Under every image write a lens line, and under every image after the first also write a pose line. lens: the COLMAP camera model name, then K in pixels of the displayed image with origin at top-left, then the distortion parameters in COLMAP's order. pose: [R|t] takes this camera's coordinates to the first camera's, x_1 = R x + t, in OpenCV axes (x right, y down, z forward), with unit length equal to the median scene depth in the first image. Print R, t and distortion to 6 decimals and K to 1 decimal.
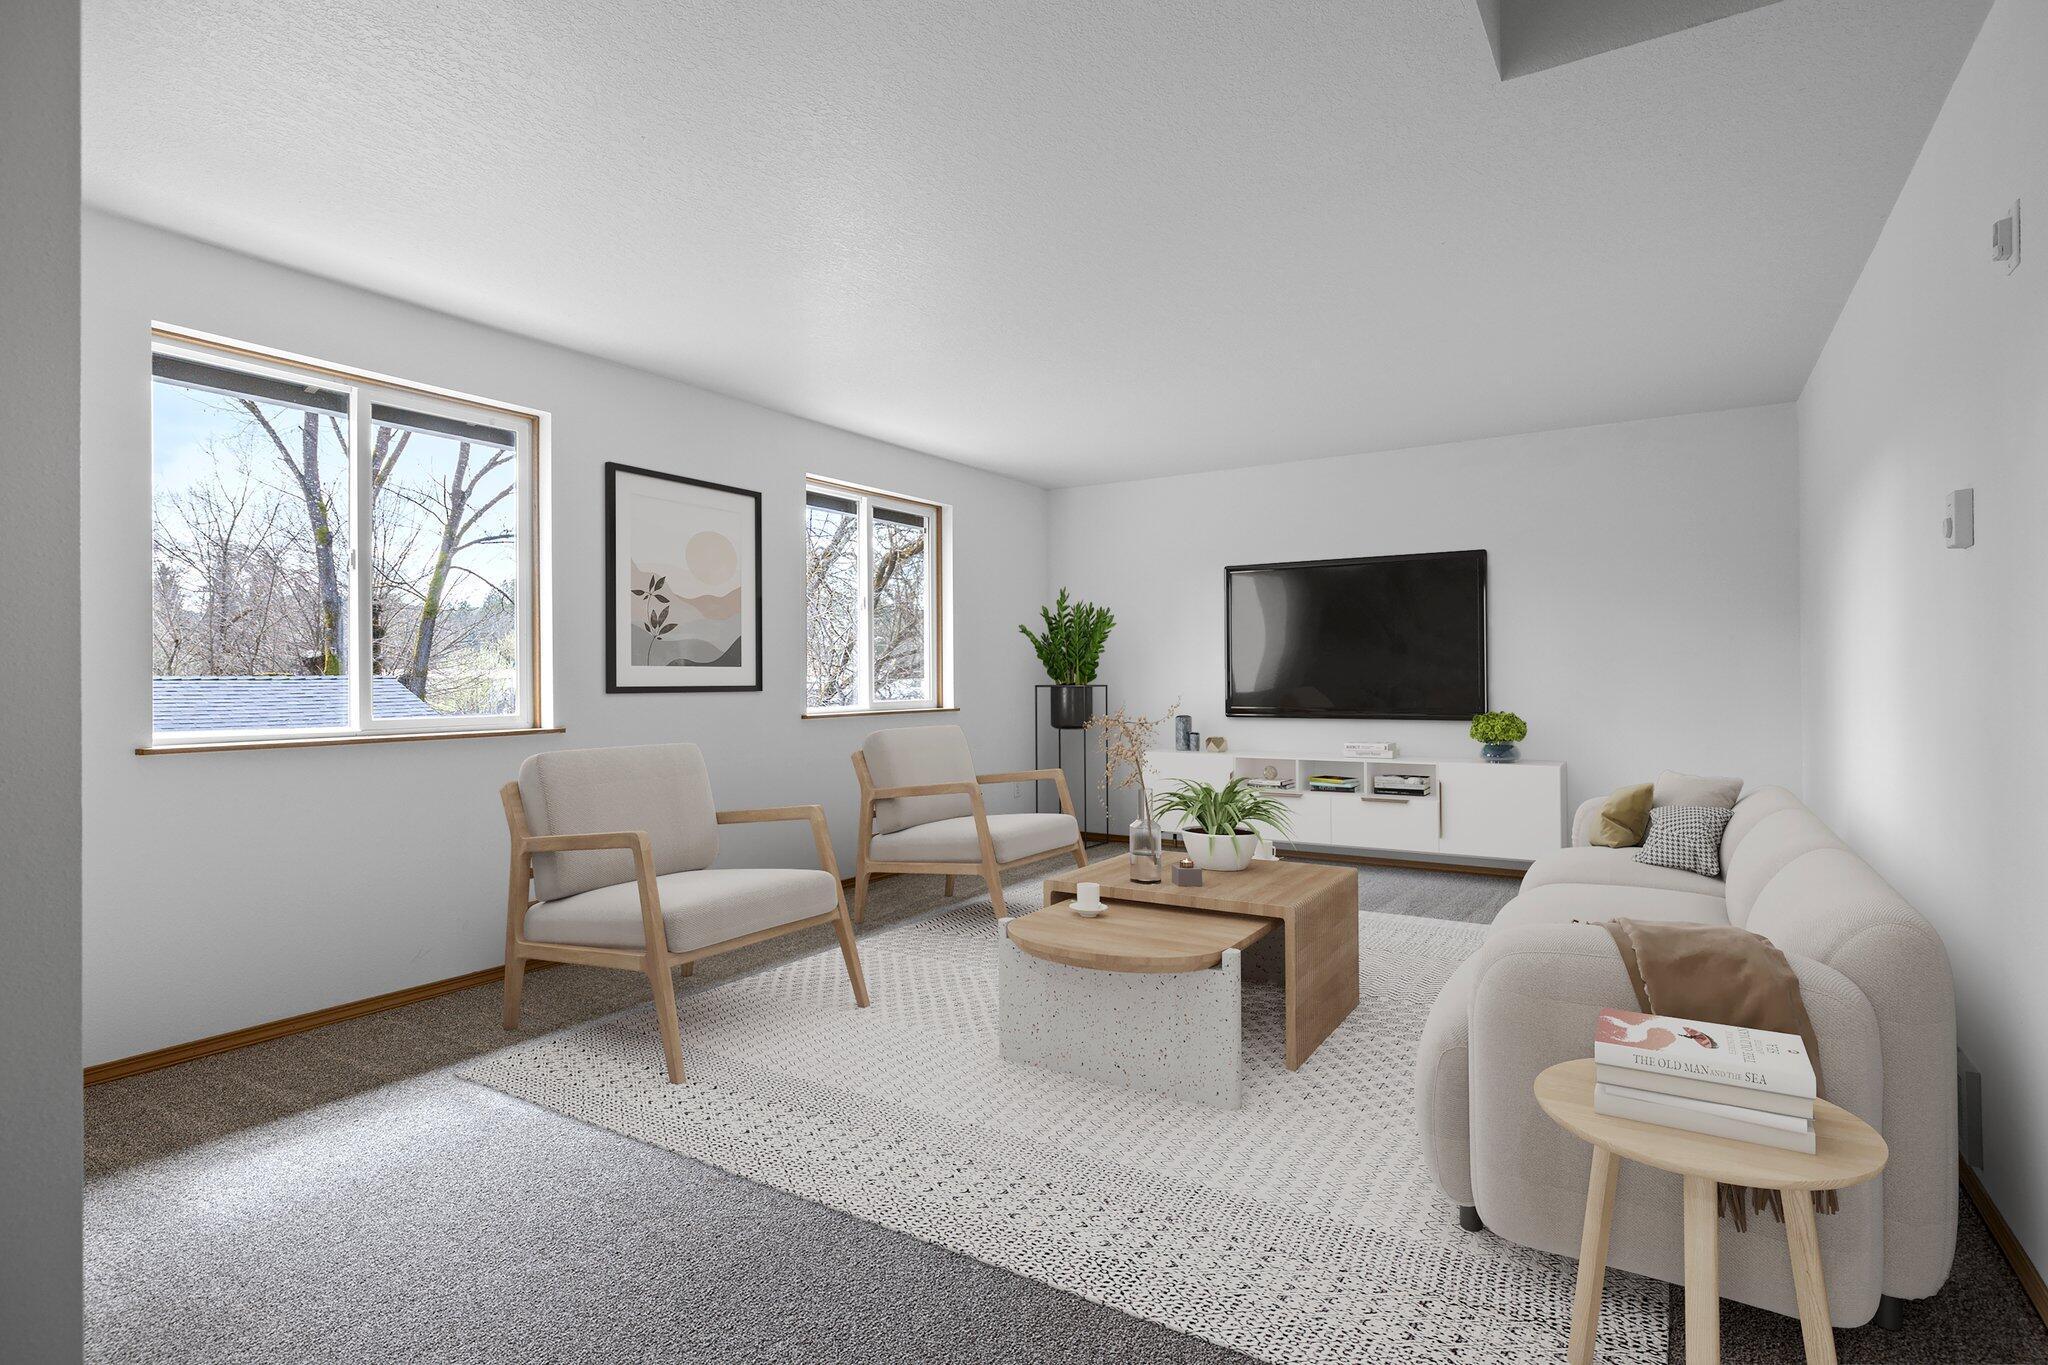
lens RADIAL K [[1033.3, 0, 1028.8], [0, 1033.3, 678.4], [0, 0, 1]] dist [-0.002654, 0.000308]
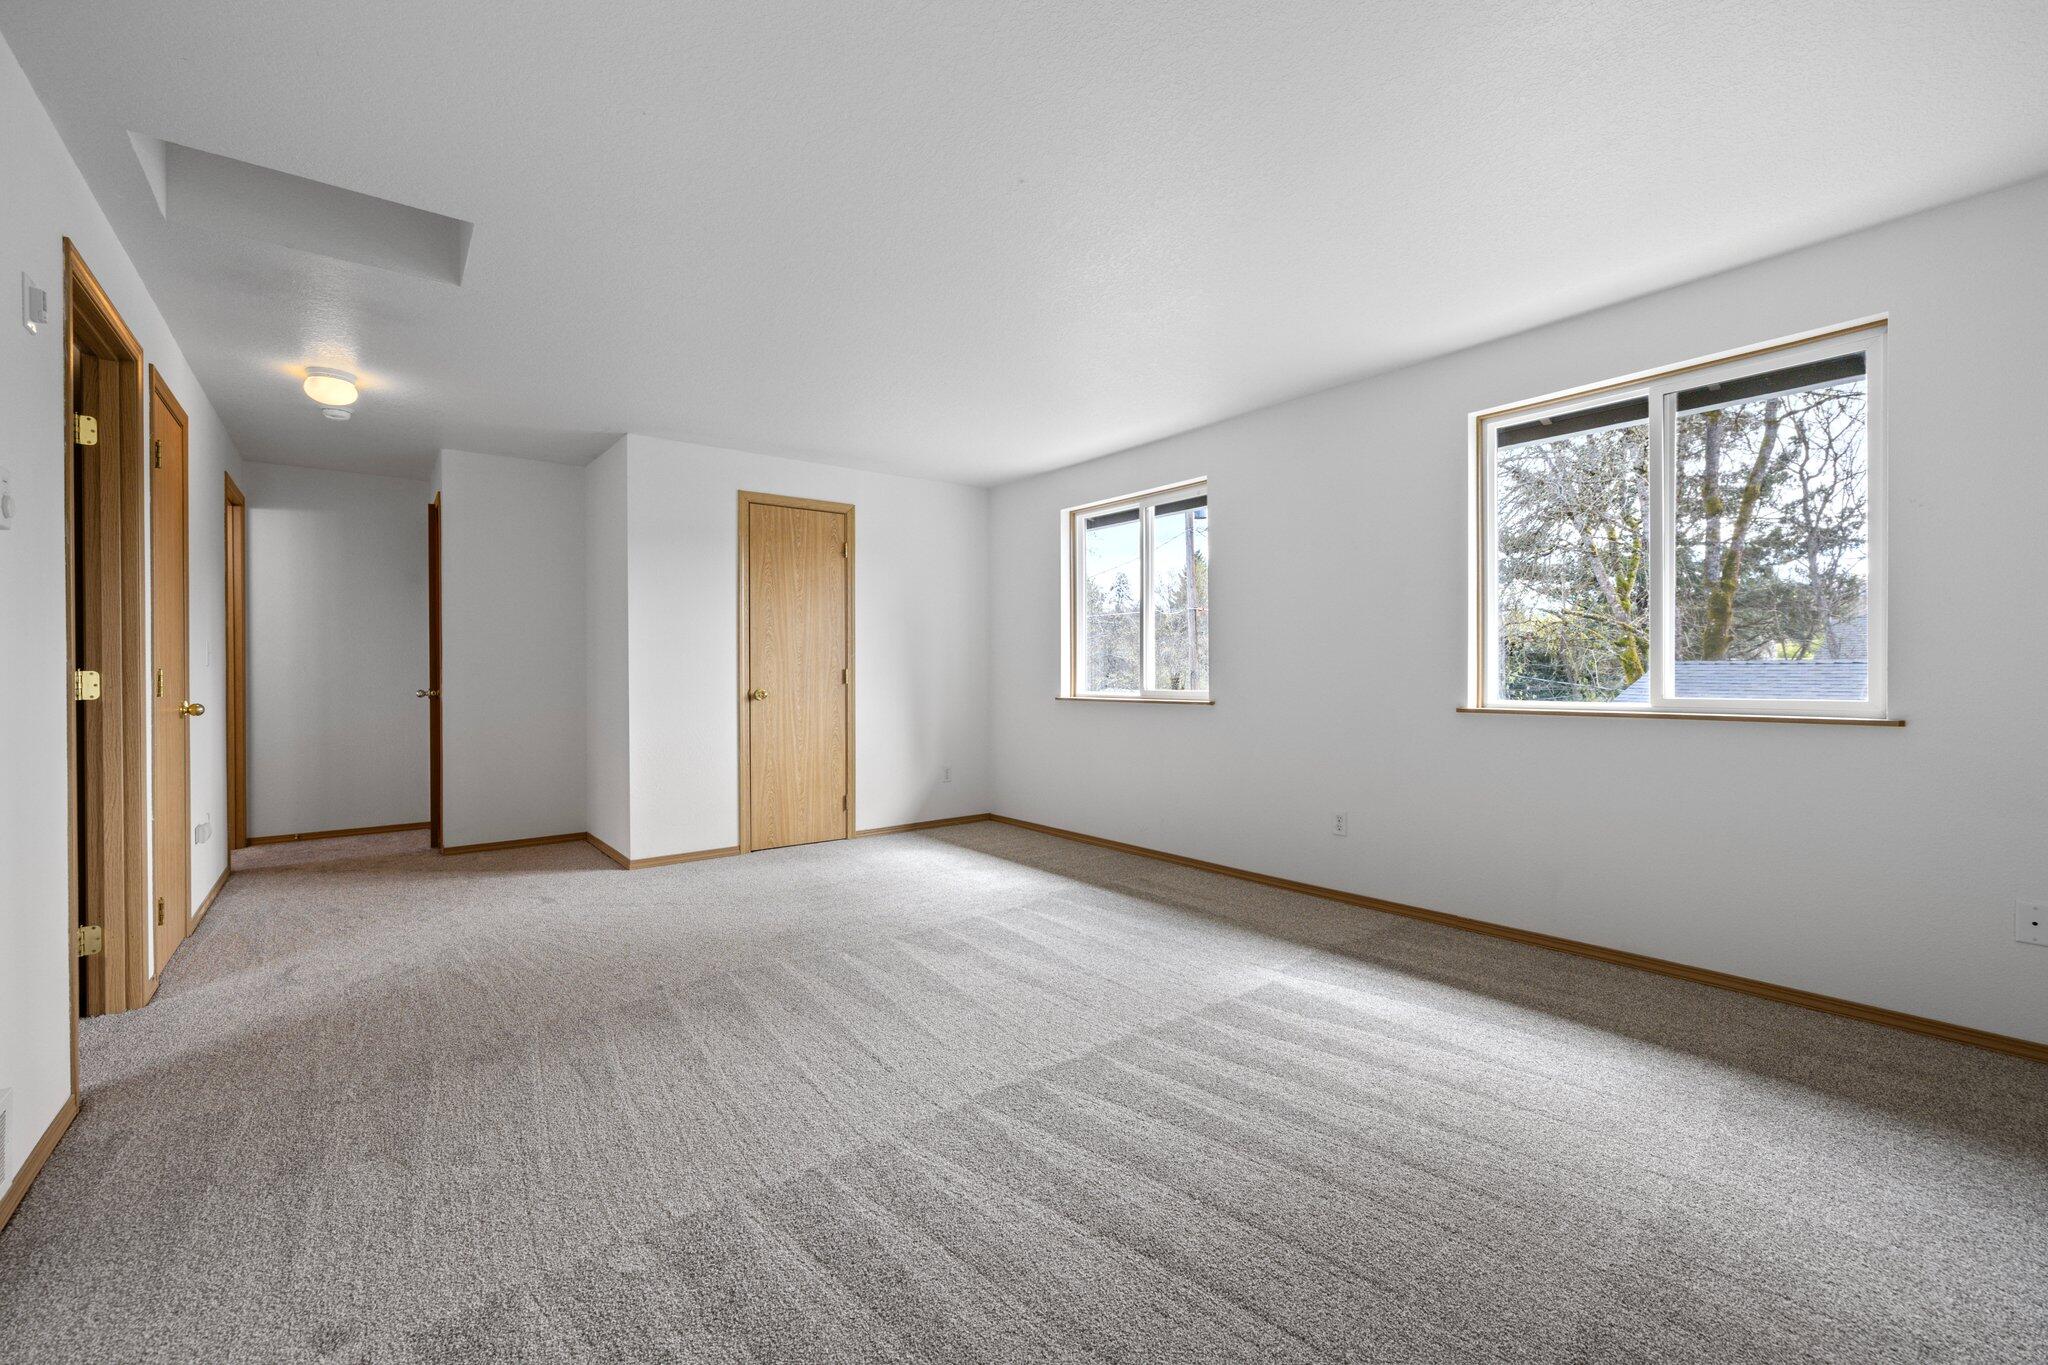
lens RADIAL K [[853.1, 0, 1023.1], [0, 853.1, 675.8], [0, 0, 1]] dist [0.001525, 0.000130]
pose [[-0.349068, 0.020828, -0.936866, 0.484997], [0.013779, 0.999759, 0.017092, -0.007618], [0.936996, -0.006943, -0.349271, 0.809436]]
